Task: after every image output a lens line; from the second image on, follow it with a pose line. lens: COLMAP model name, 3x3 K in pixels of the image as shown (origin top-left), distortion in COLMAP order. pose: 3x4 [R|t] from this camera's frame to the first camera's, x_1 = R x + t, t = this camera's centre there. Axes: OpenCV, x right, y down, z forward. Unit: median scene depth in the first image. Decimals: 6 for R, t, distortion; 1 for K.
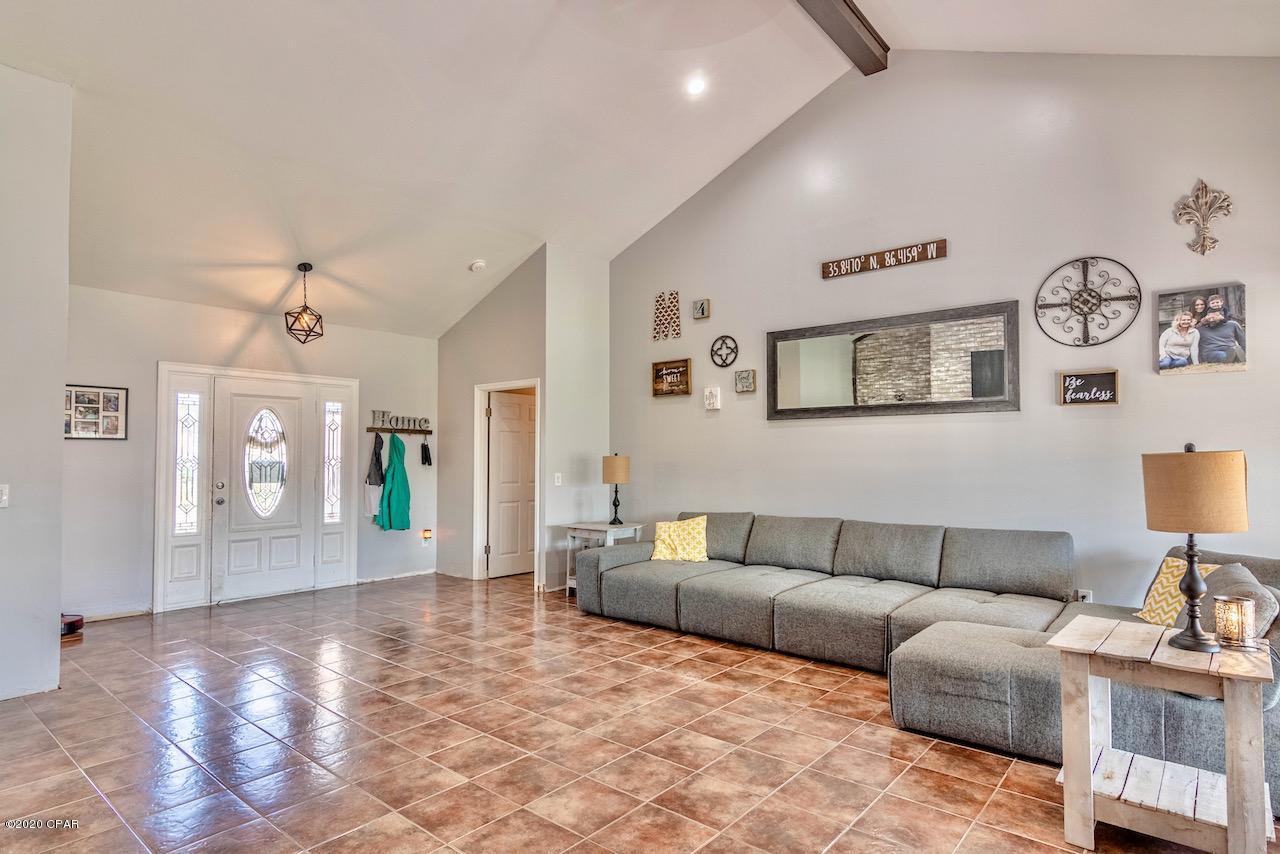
lens RADIAL K [[682.5, 0, 635.8], [0, 682.5, 435.3], [0, 0, 1]] dist [-0.002589, 0.001533]
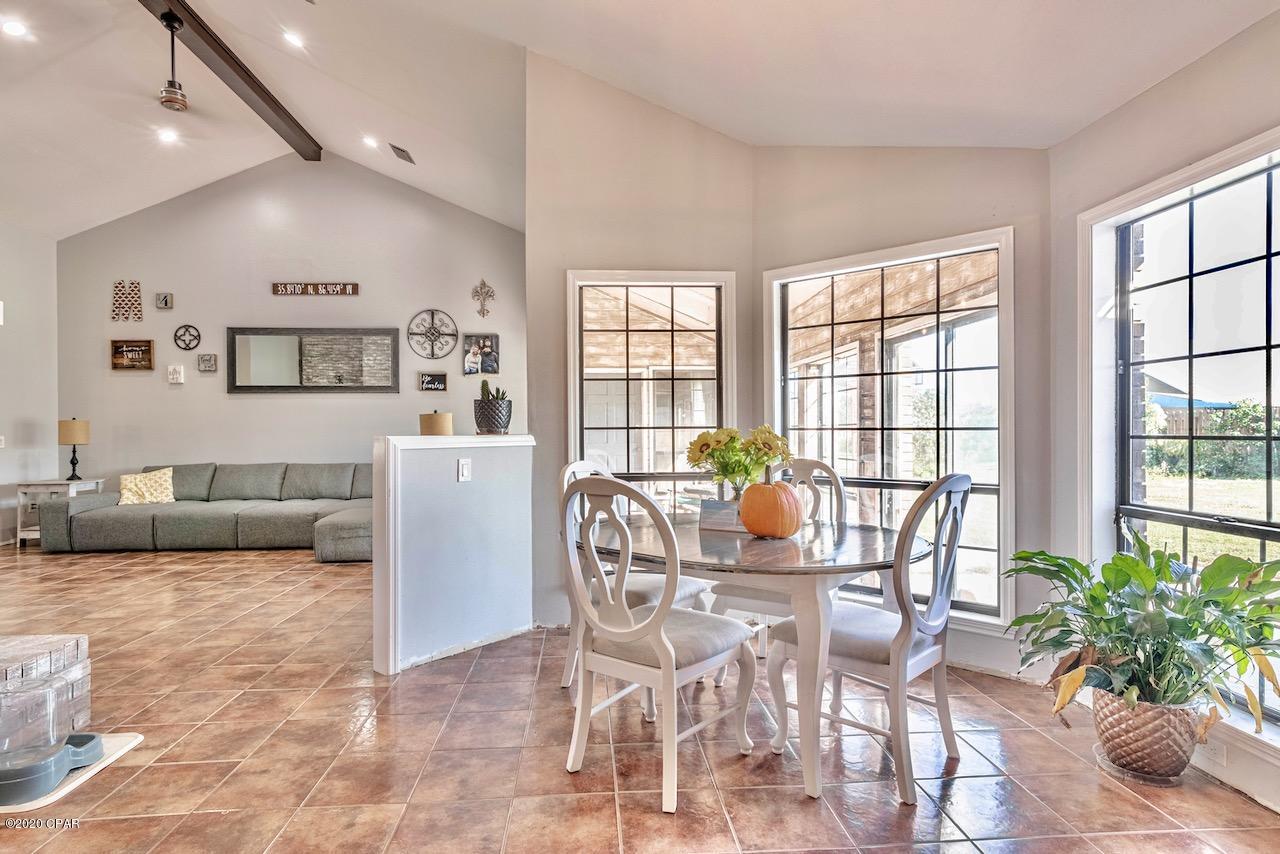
lens RADIAL K [[682.5, 0, 638.7], [0, 682.5, 435.0], [0, 0, 1]] dist [-0.002589, 0.001533]
pose [[0.721645, -0.008022, 0.692217, -0.148866], [-0.016128, 0.999467, 0.028397, 0.008194], [-0.692076, -0.031657, 0.721130, -0.514134]]
